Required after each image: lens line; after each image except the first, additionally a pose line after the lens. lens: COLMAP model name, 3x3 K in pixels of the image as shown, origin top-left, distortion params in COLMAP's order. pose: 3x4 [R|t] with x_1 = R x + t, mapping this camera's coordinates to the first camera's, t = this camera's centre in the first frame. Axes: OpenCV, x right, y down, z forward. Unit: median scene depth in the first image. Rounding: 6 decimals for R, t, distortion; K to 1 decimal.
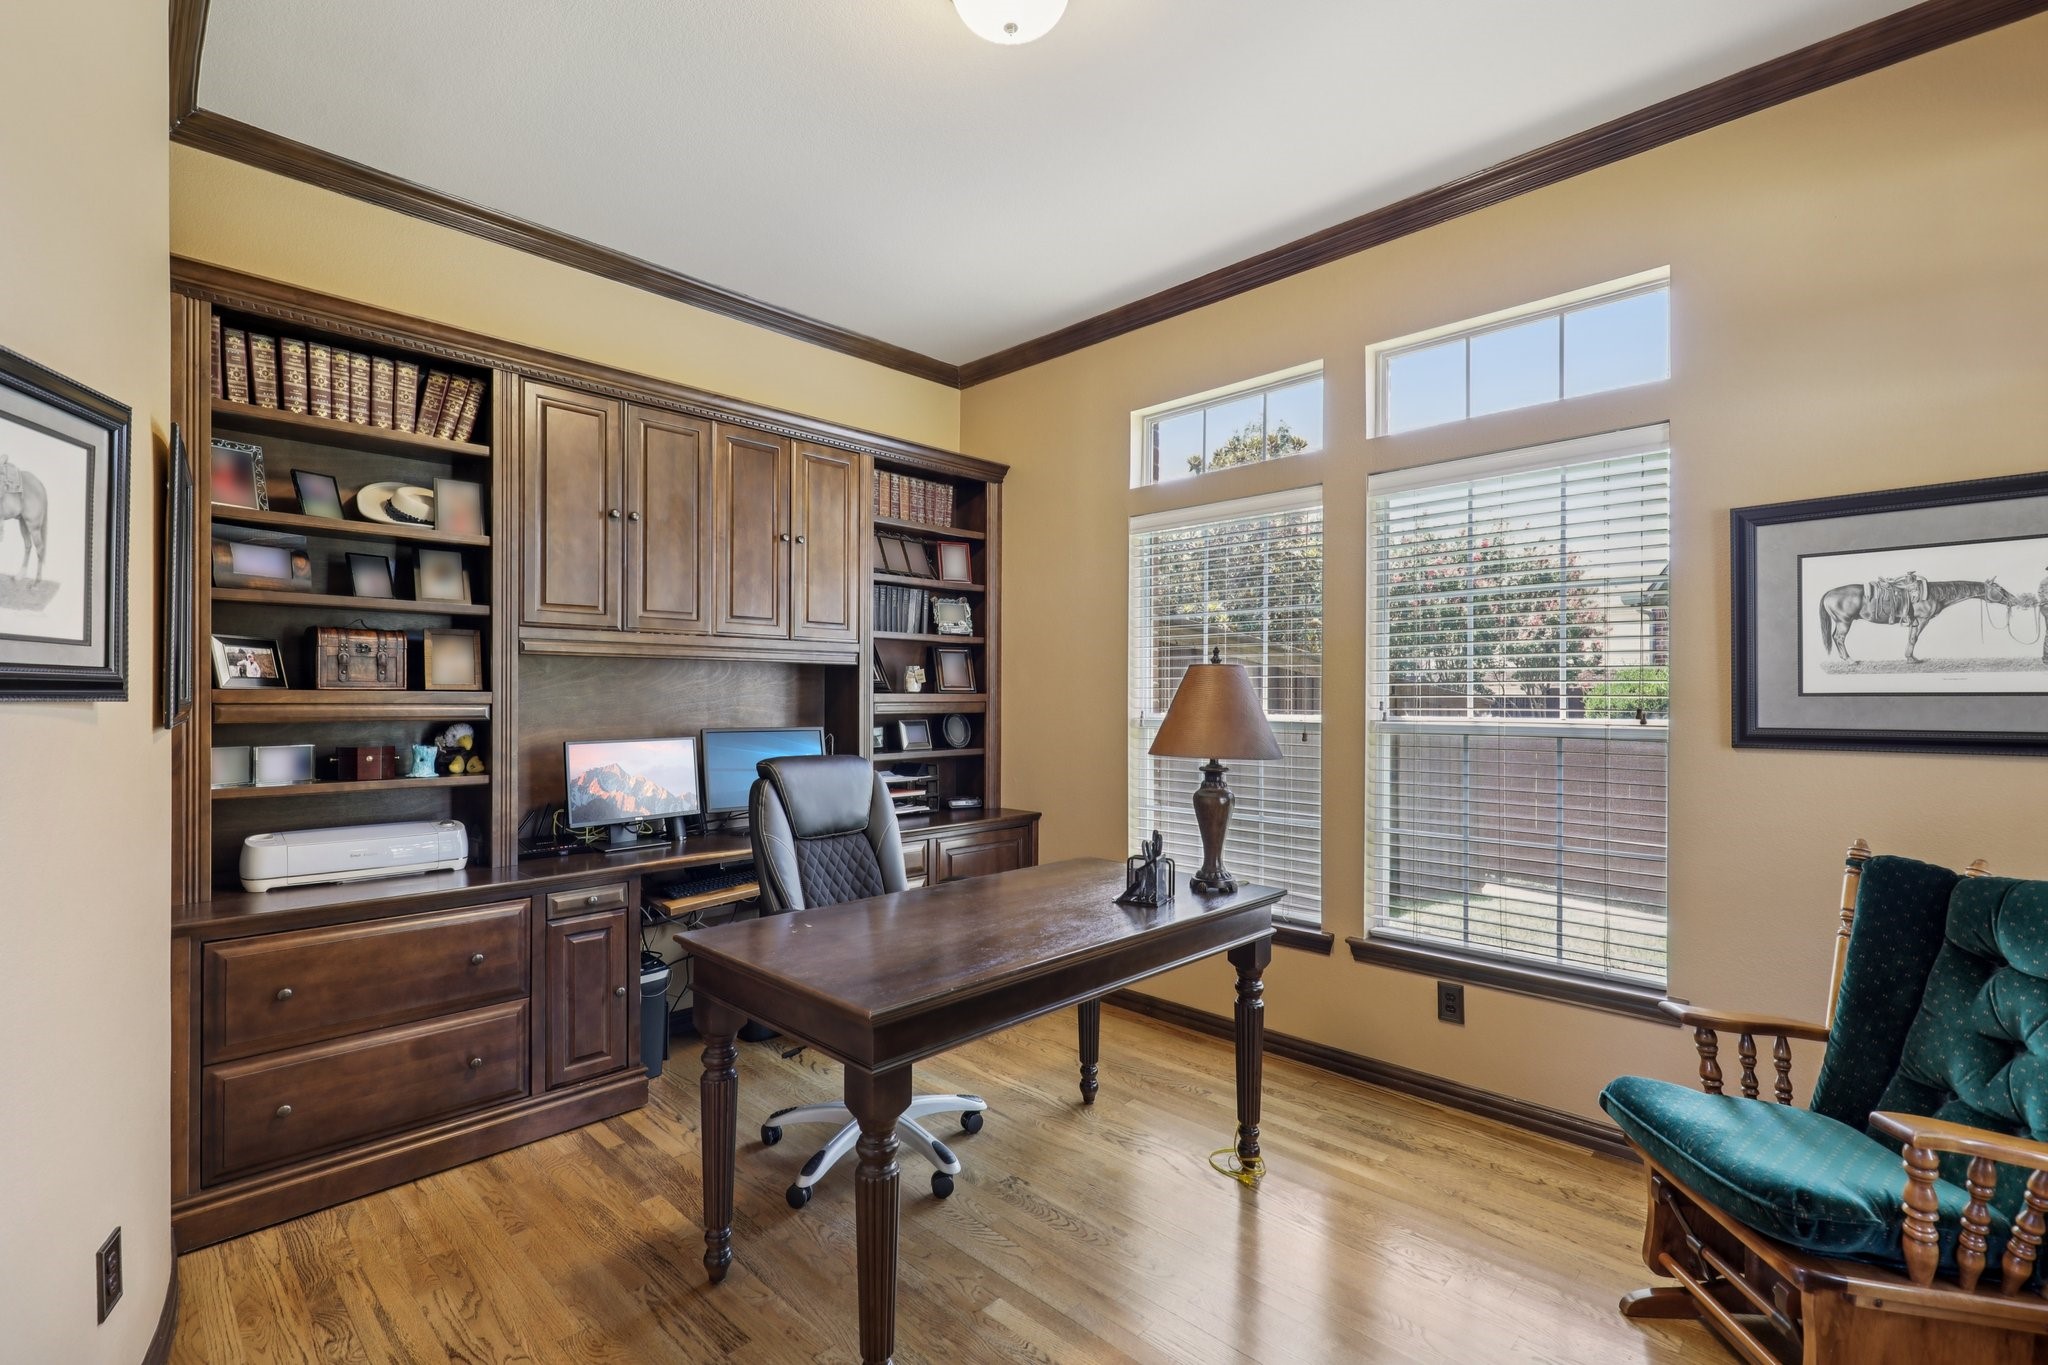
lens RADIAL K [[926.8, 0, 1033.5], [0, 926.8, 686.7], [0, 0, 1]] dist [0.010469, -0.003958]
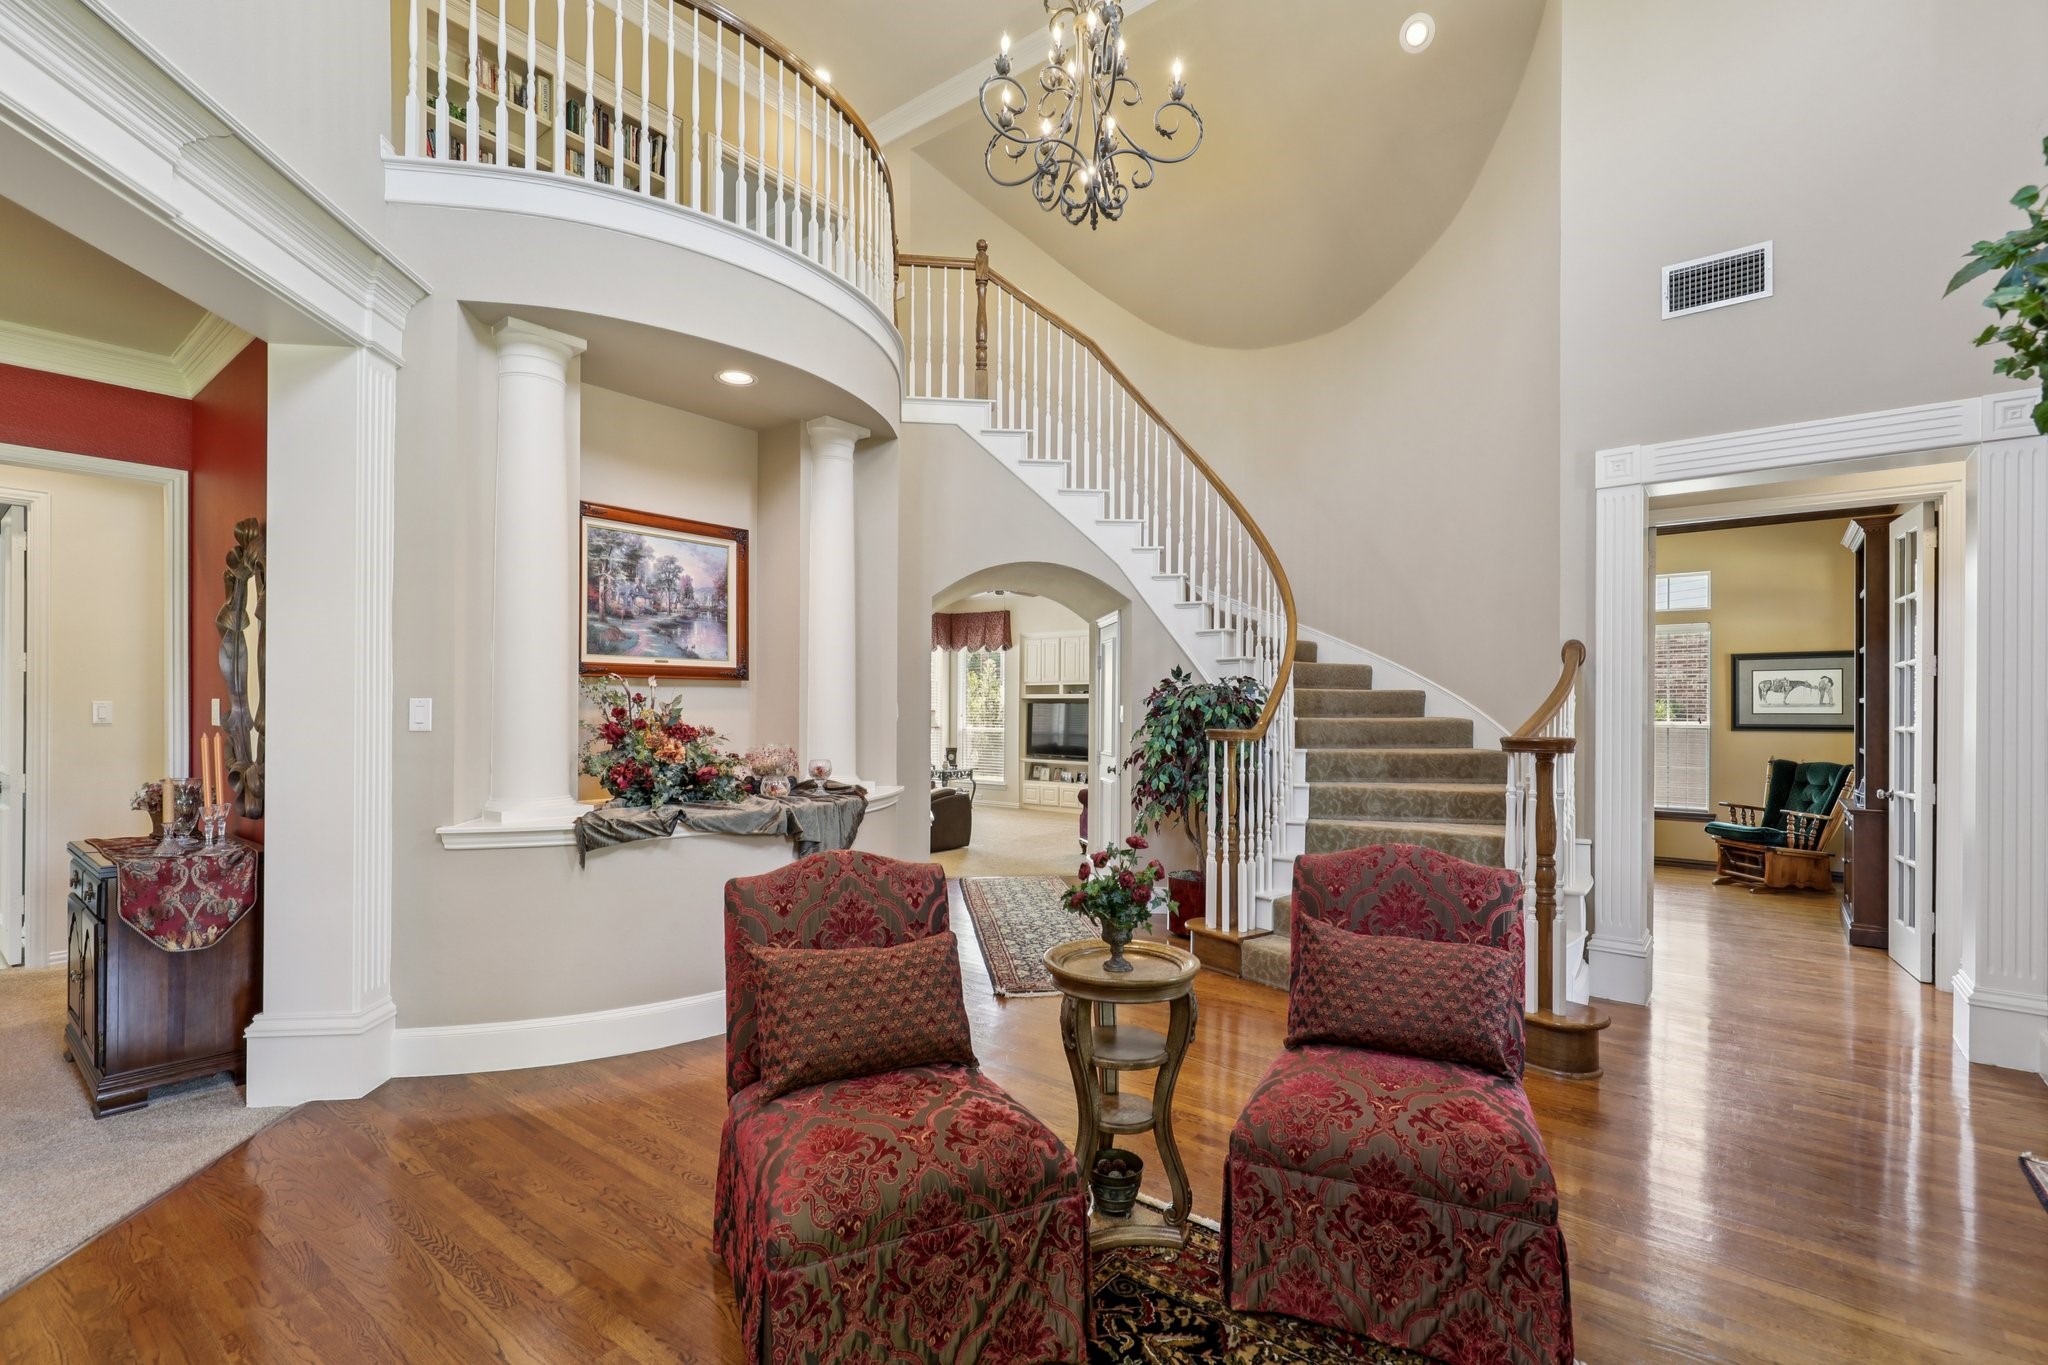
lens RADIAL K [[926.8, 0, 1037.8], [0, 926.8, 699.7], [0, 0, 1]] dist [0.010469, -0.003958]
pose [[0.993858, 0.008210, 0.110354, -2.166485], [-0.008383, 0.999964, 0.001097, -0.024992], [-0.110341, -0.002015, 0.993892, -2.099145]]
